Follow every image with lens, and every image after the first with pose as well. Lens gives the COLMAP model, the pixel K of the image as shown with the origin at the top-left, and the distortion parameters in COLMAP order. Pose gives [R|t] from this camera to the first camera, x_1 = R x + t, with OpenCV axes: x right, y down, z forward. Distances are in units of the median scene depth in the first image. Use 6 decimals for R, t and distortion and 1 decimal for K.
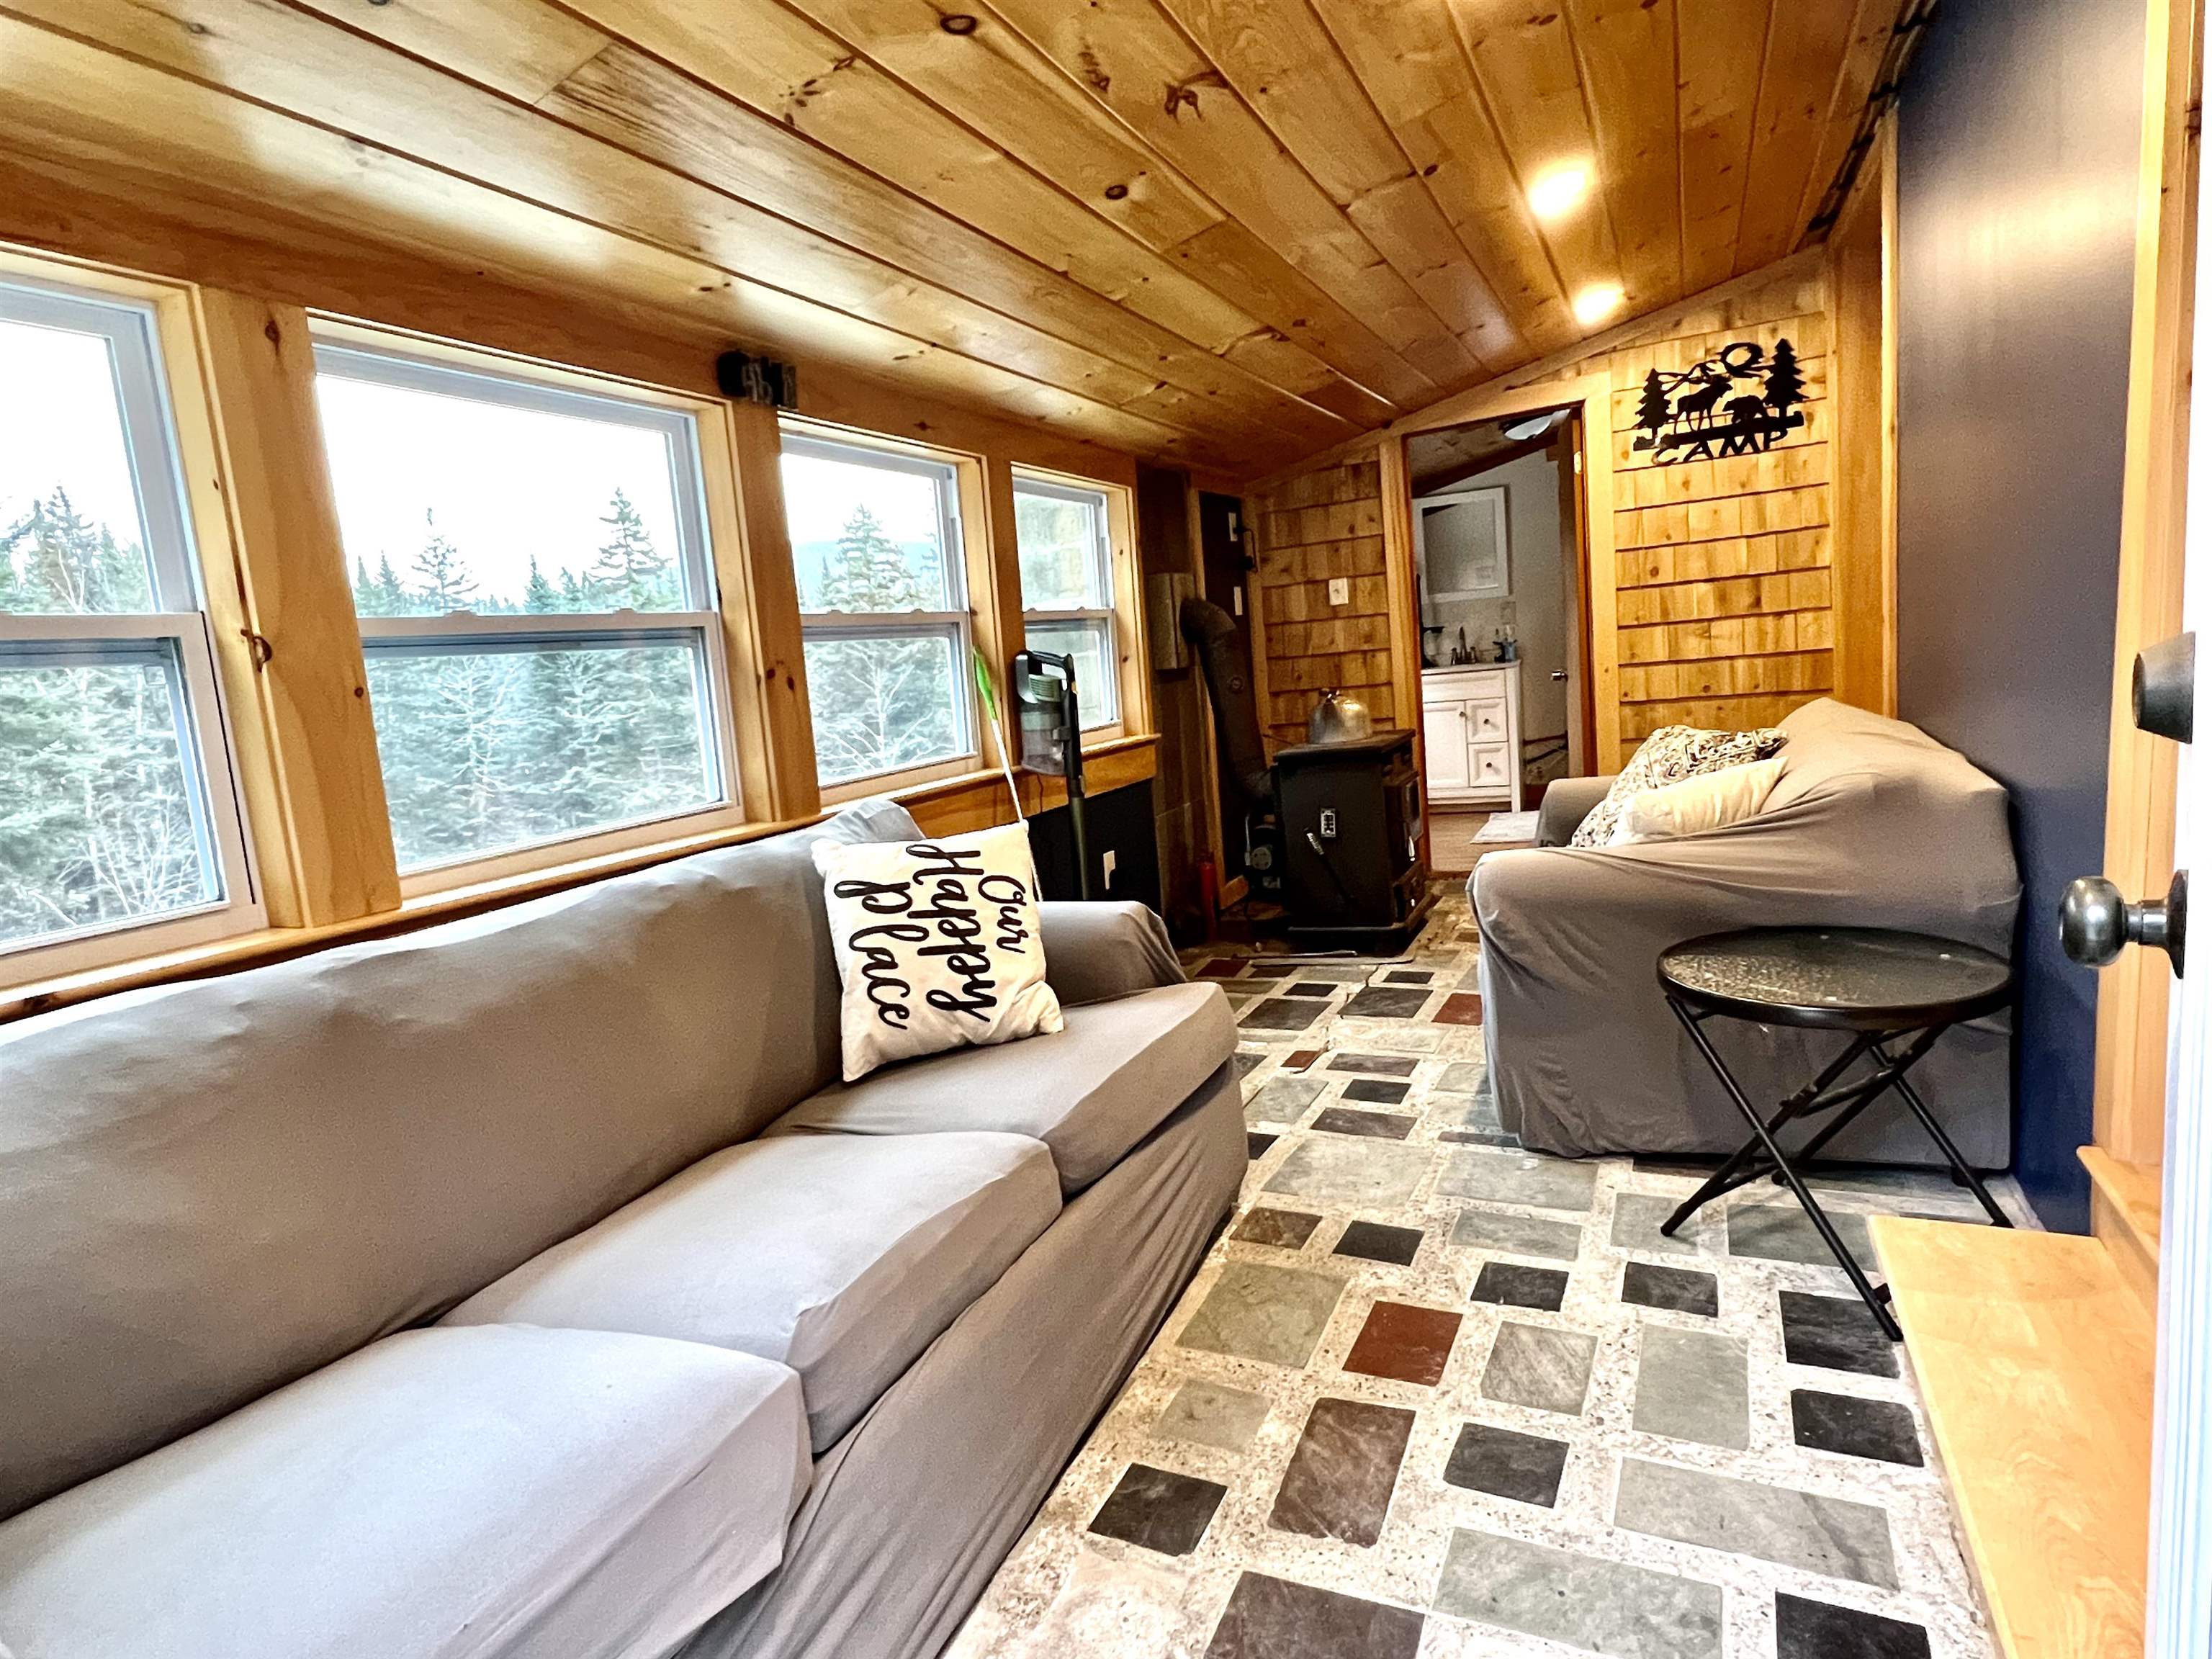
lens RADIAL K [[1231.3, 0, 1083.5], [0, 1231.3, 844.3], [0, 0, 1]] dist [0.000525, 0.000056]
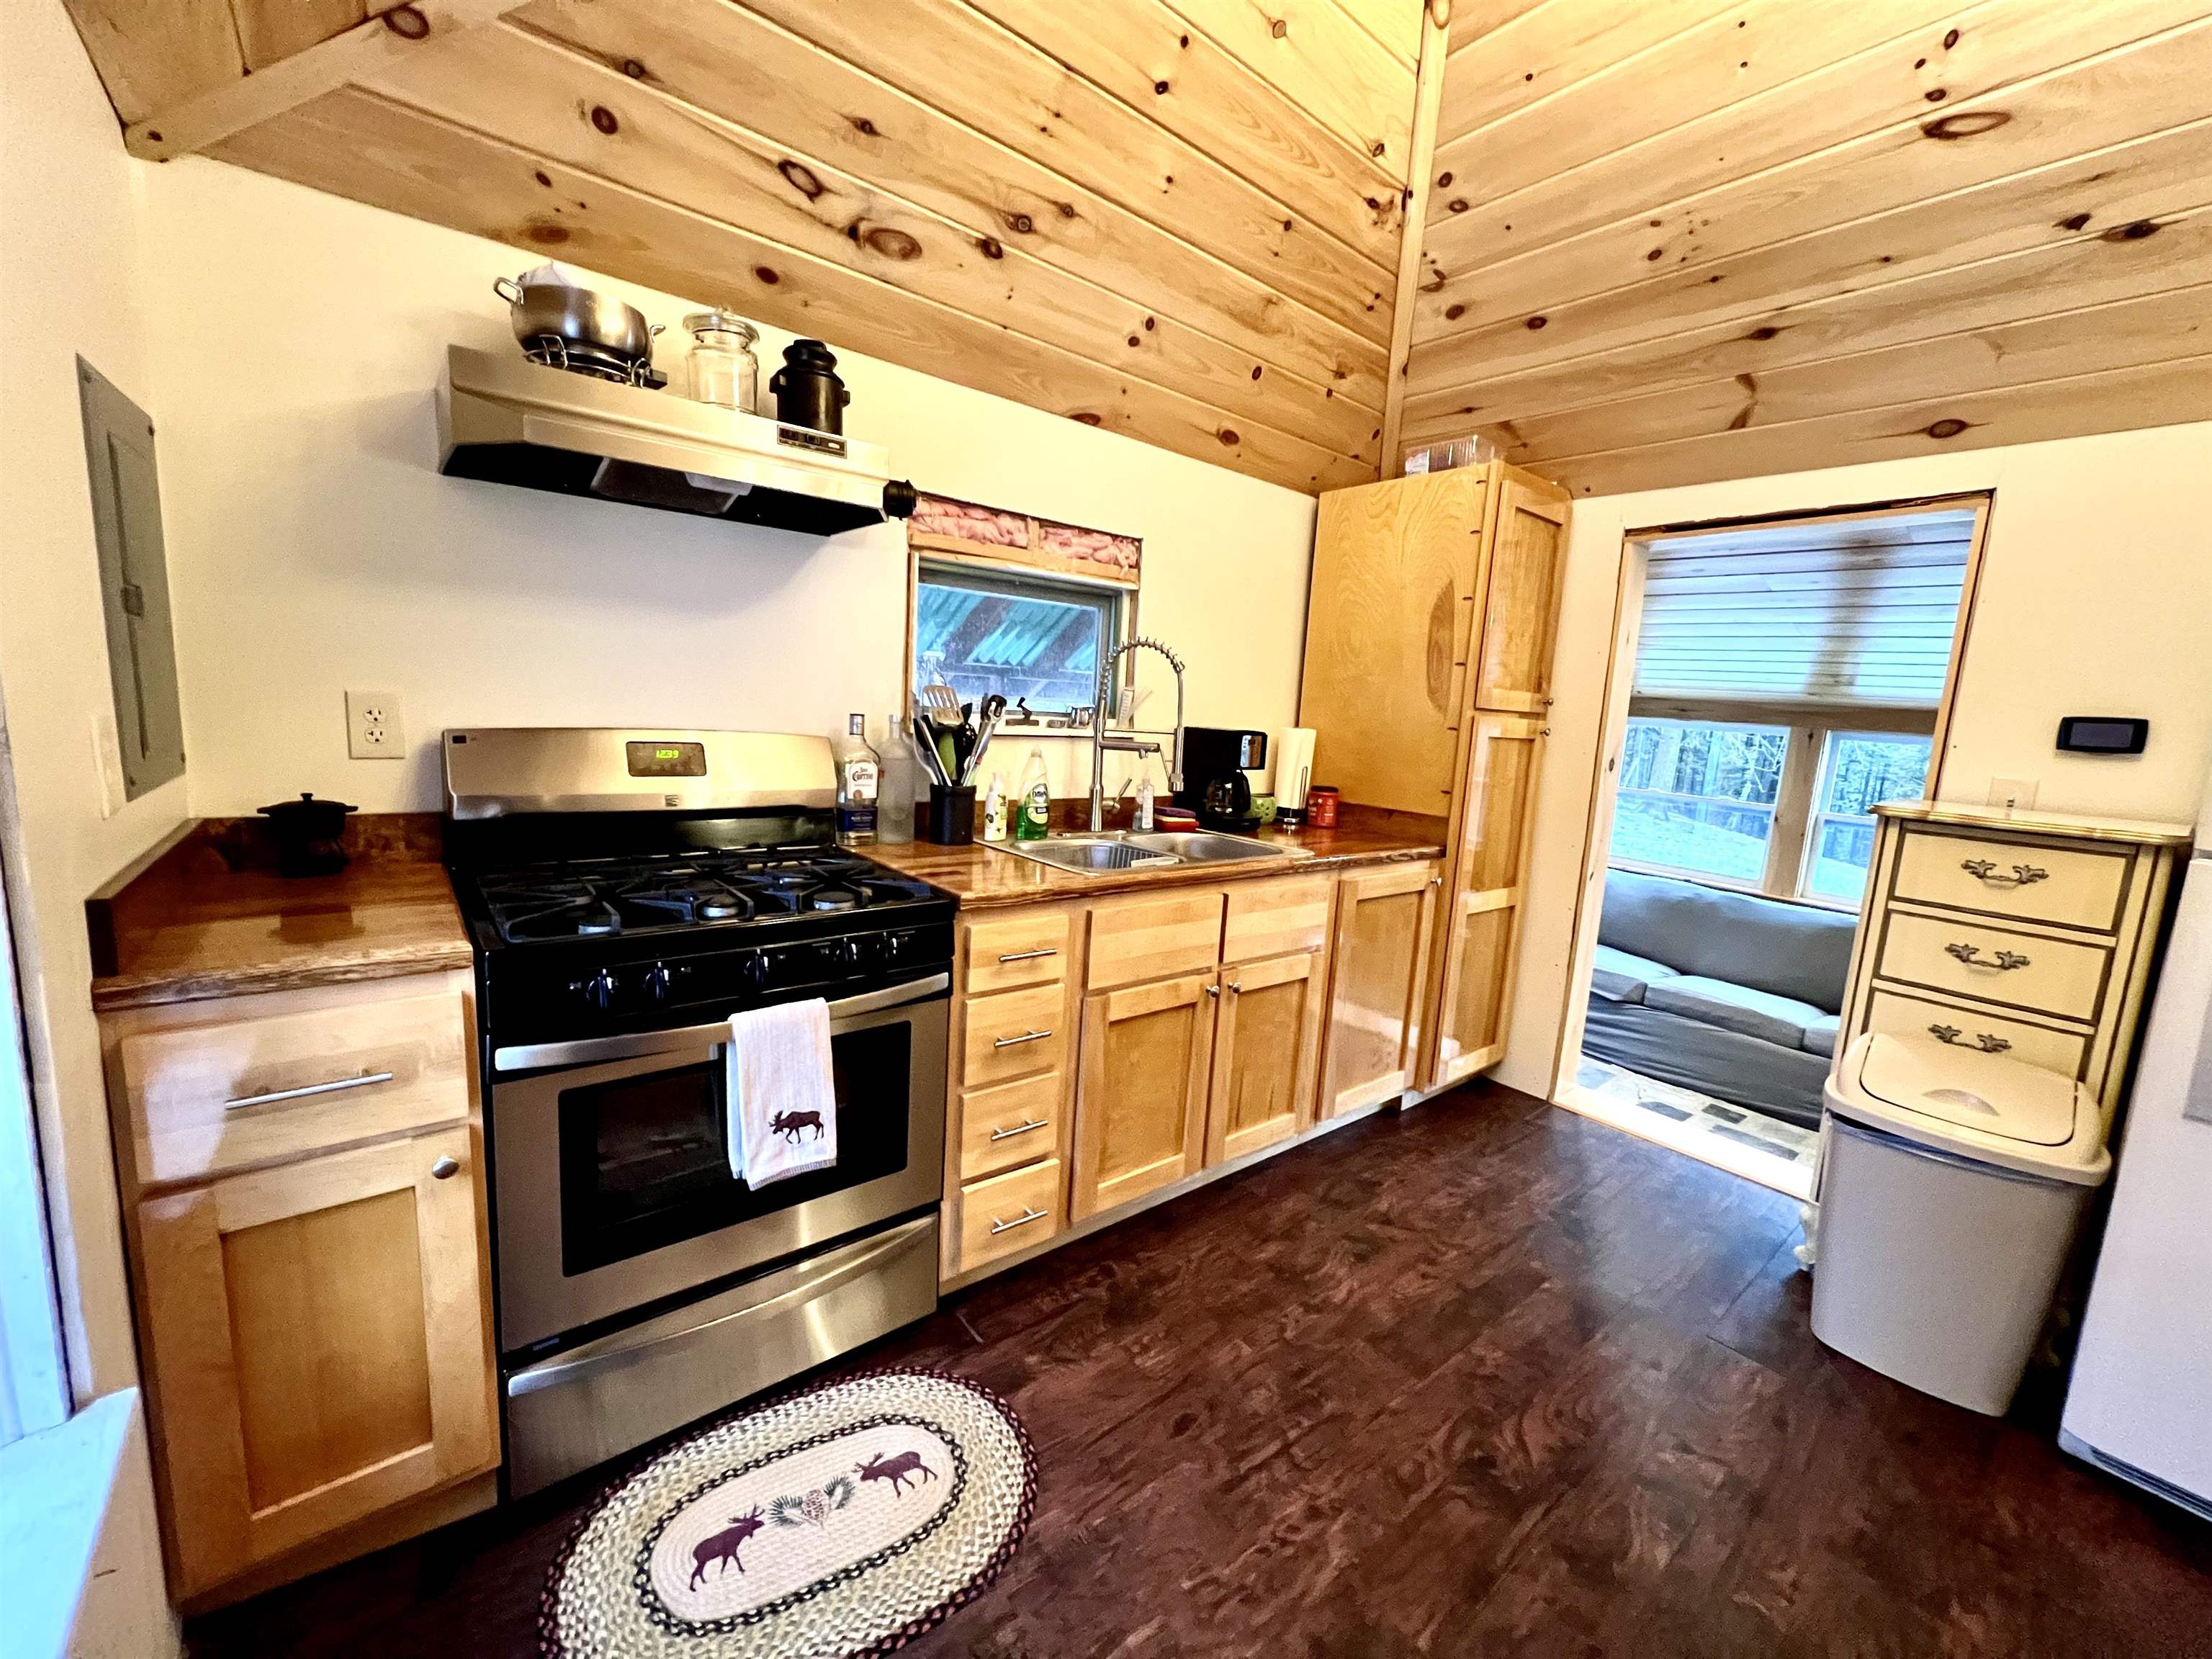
lens RADIAL K [[880.2, 0, 1099.1], [0, 880.2, 825.4], [0, 0, 1]] dist [0.001751, -0.001011]
pose [[-0.433796, 0.194753, -0.879711, 0.997761], [-0.157954, 0.944803, 0.287052, -0.224198], [0.887058, 0.263476, -0.379090, 0.072893]]
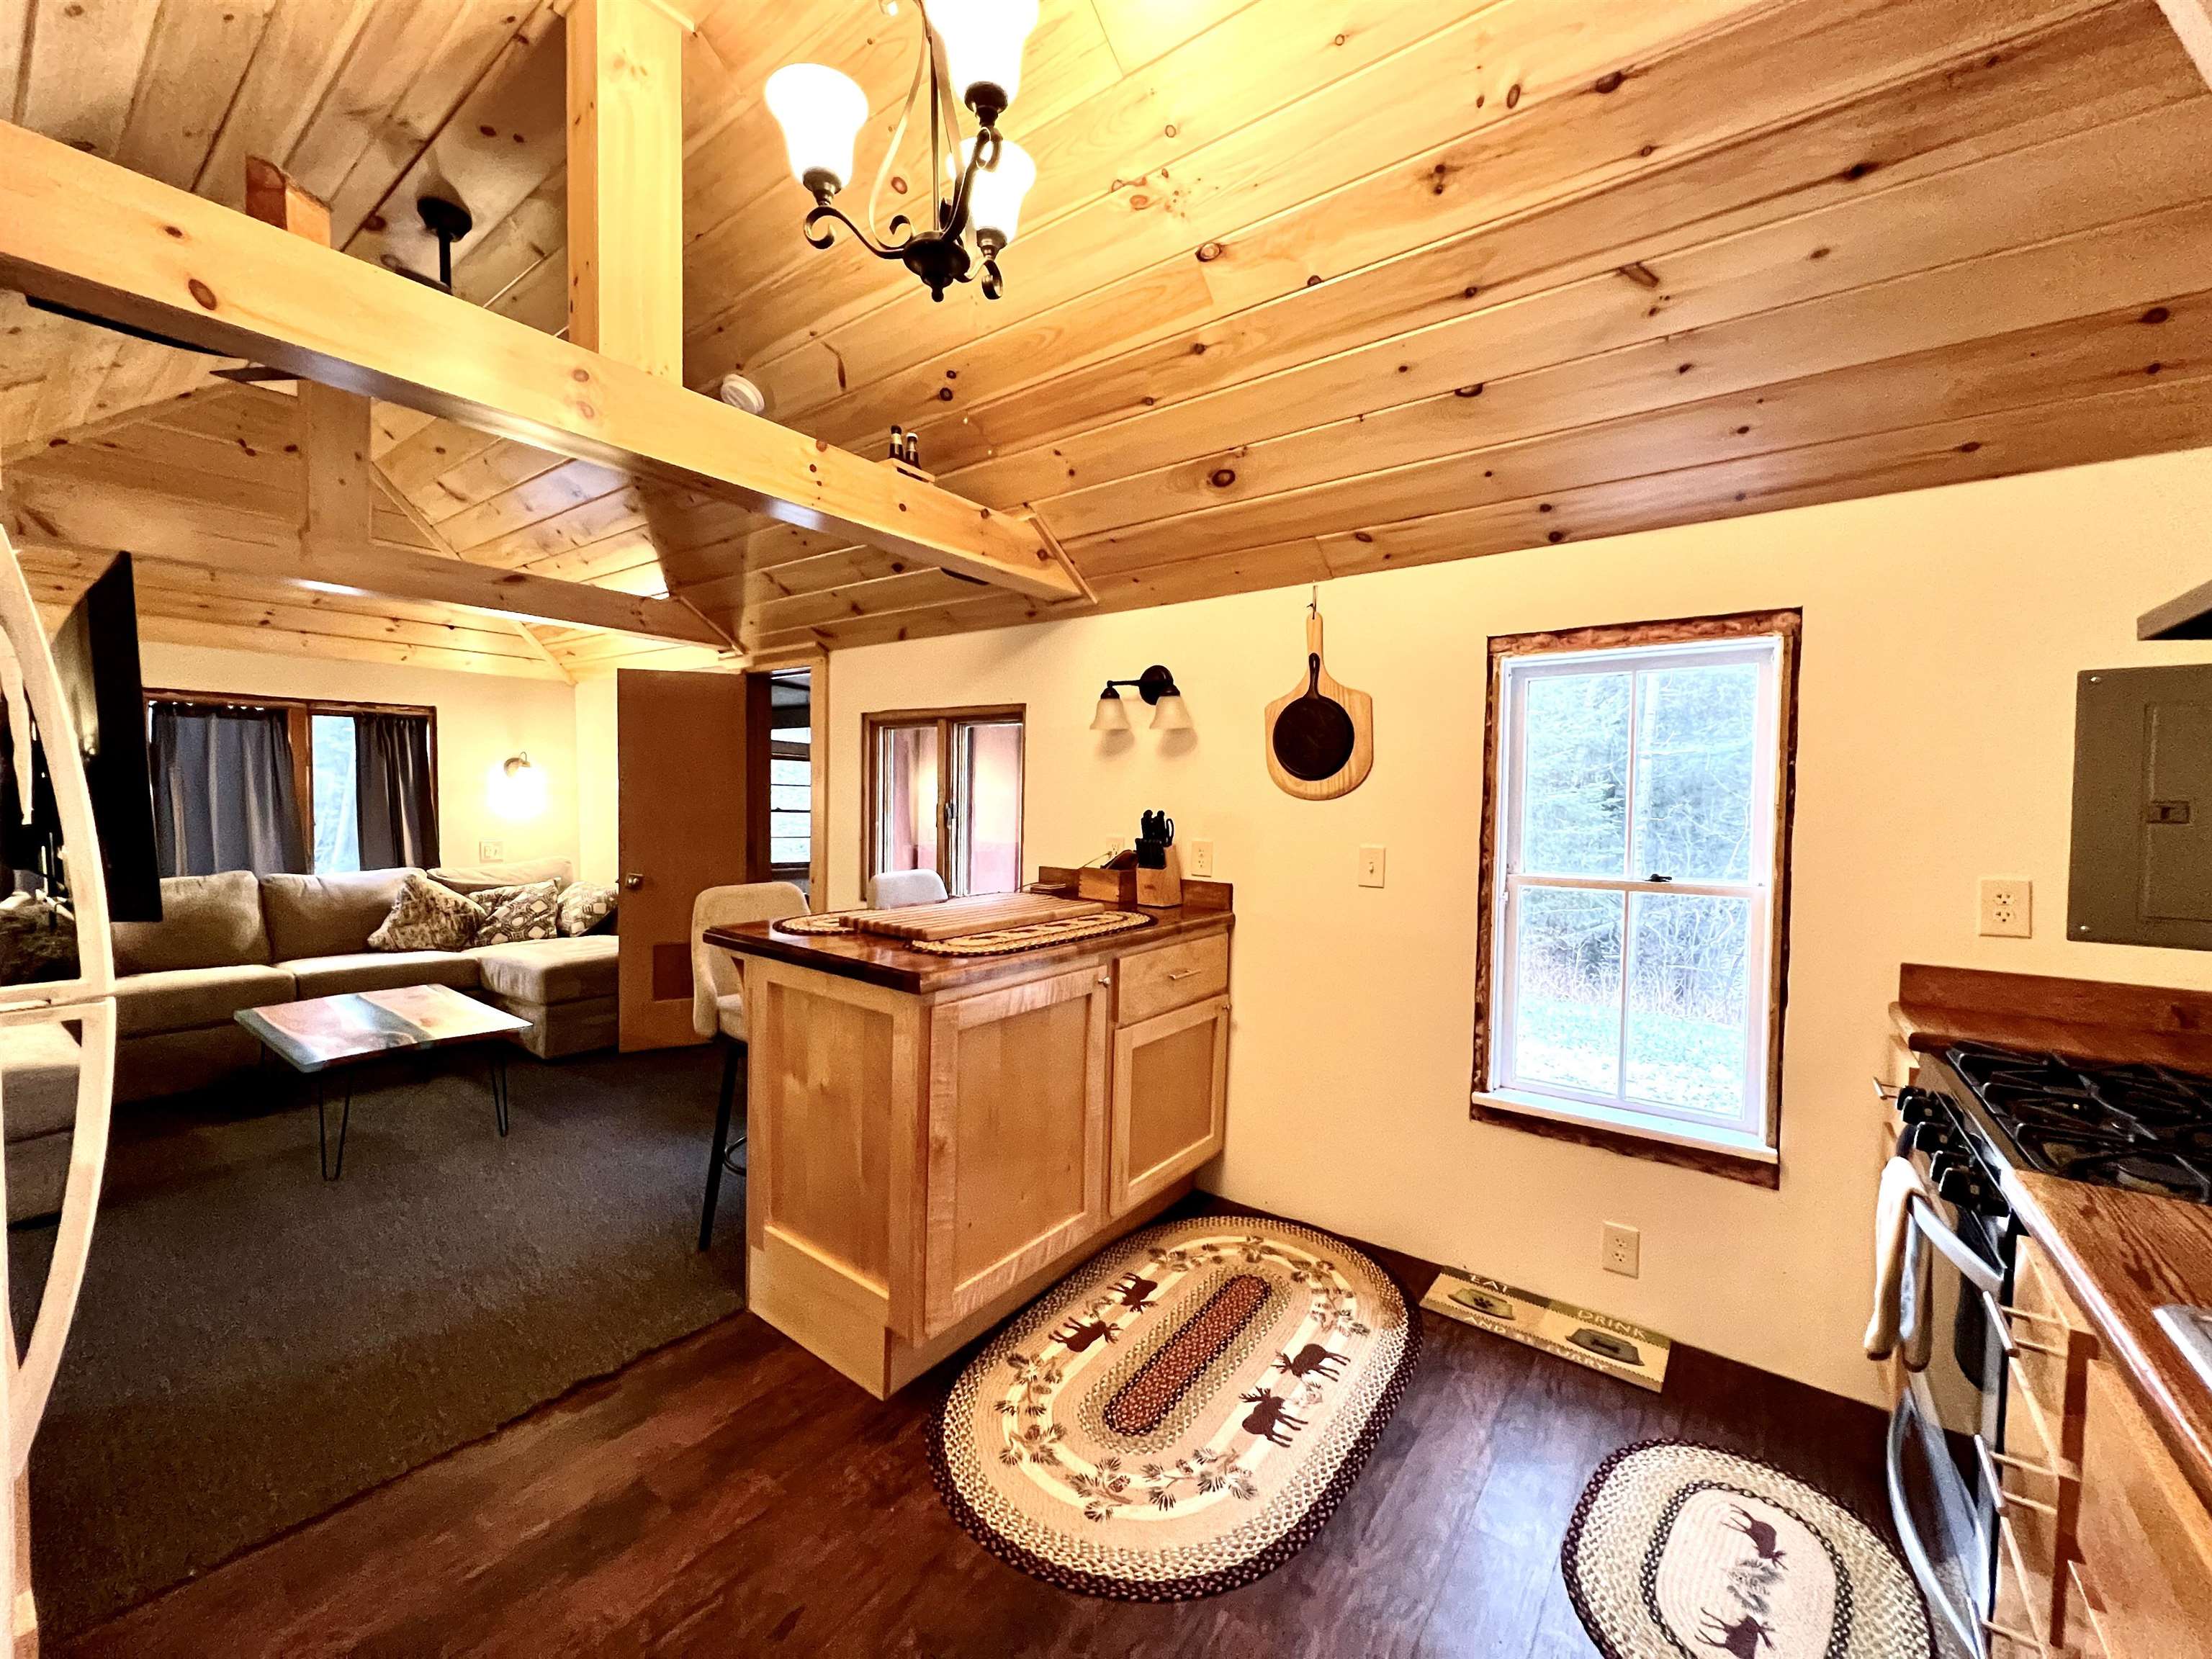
lens RADIAL K [[880.2, 0, 1100.8], [0, 880.2, 826.6], [0, 0, 1]] dist [0.001751, -0.001011]
pose [[0.195216, 0.064937, 0.978608, 0.395437], [0.119485, 0.988798, -0.089448, -0.178908], [-0.973455, 0.134390, 0.185270, 0.070654]]
